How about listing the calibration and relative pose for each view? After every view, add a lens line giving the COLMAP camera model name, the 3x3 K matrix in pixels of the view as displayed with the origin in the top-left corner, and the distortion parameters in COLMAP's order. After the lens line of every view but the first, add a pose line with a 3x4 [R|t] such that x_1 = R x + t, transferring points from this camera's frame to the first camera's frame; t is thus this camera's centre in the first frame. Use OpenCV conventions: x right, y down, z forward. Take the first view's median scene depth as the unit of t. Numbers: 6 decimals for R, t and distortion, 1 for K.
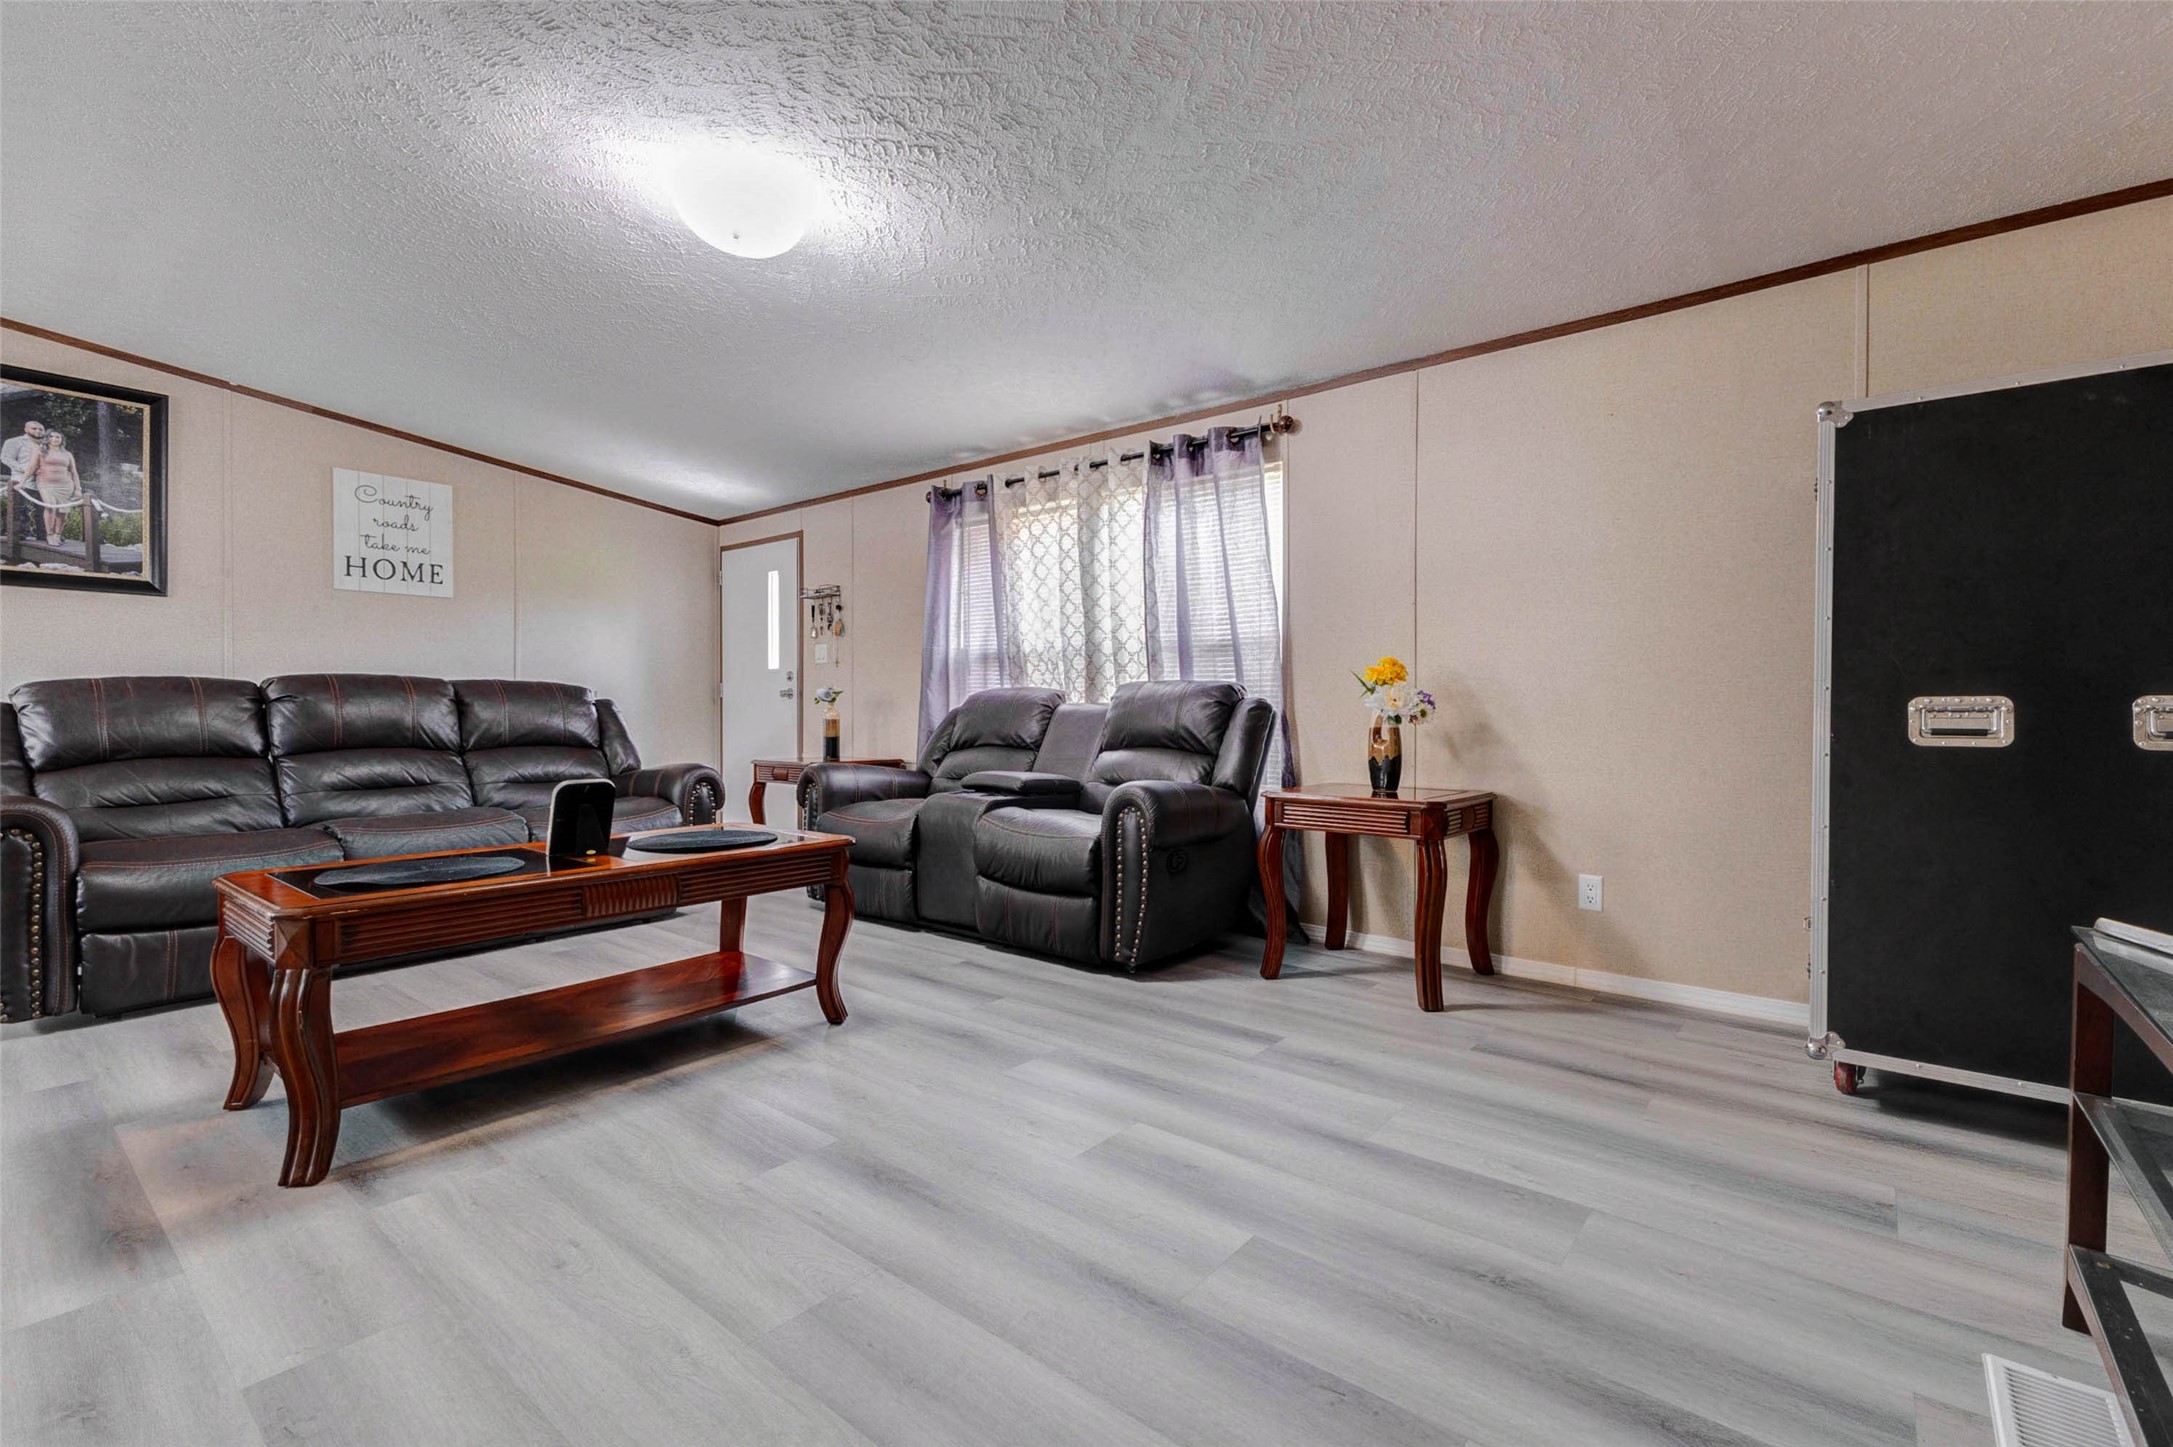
lens RADIAL K [[945.9, 0, 1084.2], [0, 945.9, 712.8], [0, 0, 1]] dist [0.011717, -0.003422]
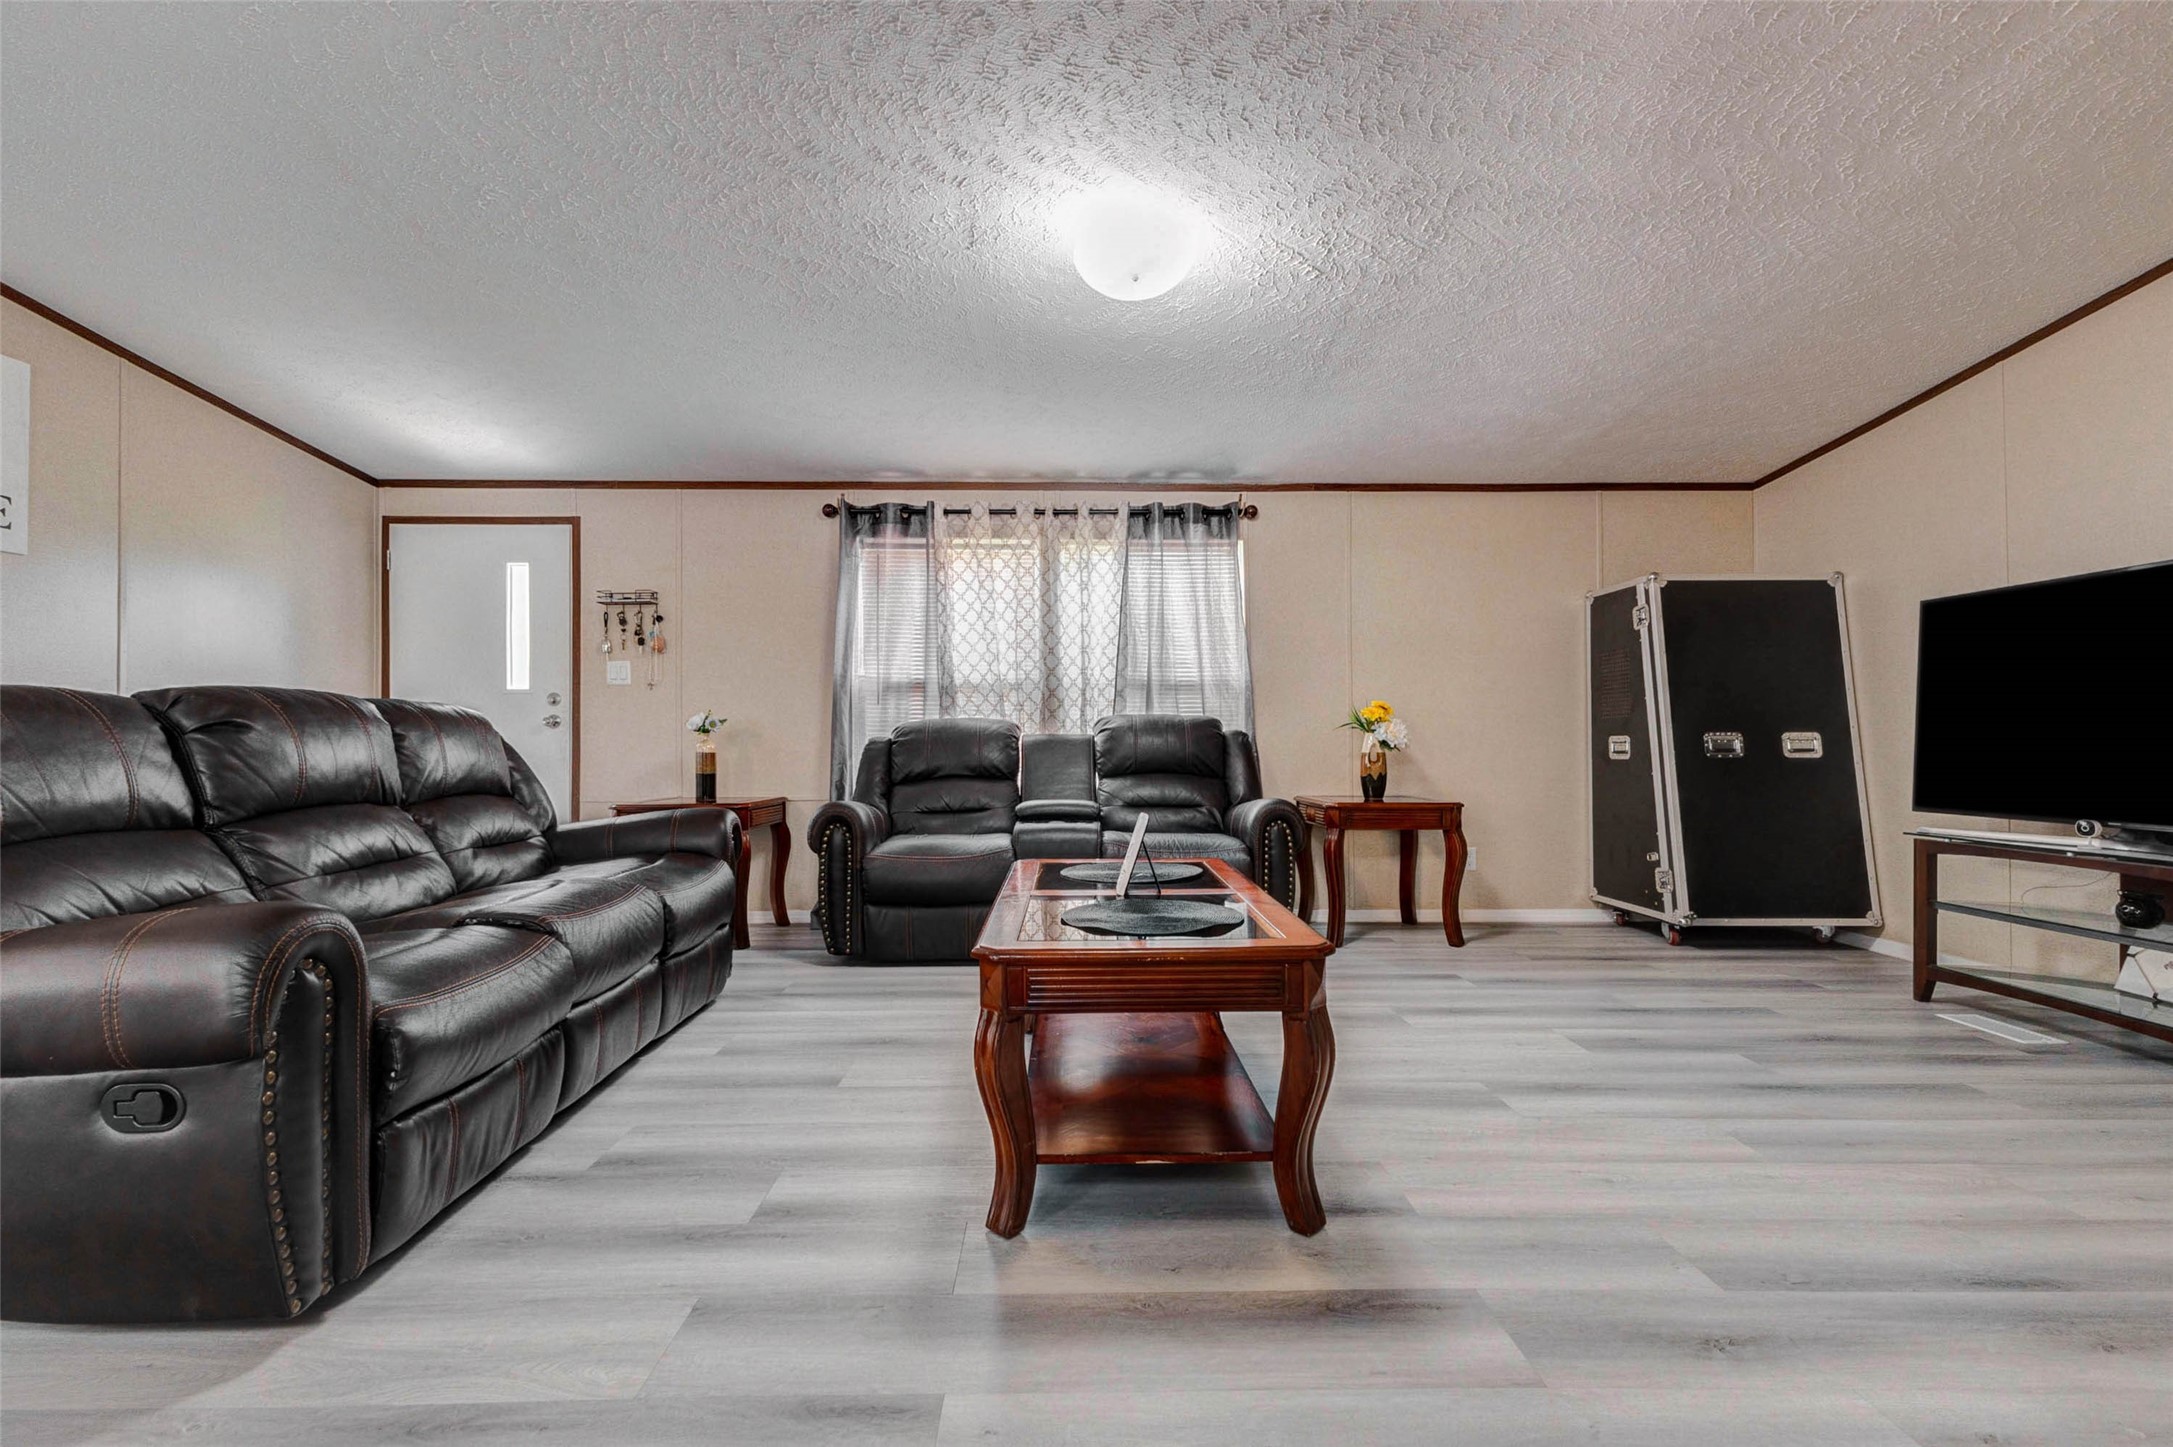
lens RADIAL K [[945.9, 0, 1082.6], [0, 945.9, 728.2], [0, 0, 1]] dist [0.011717, -0.003422]
pose [[0.770941, 0.003054, 0.636900, -0.645653], [0.005204, 0.999925, -0.011095, -0.004774], [-0.636886, 0.011868, 0.770867, 0.156240]]
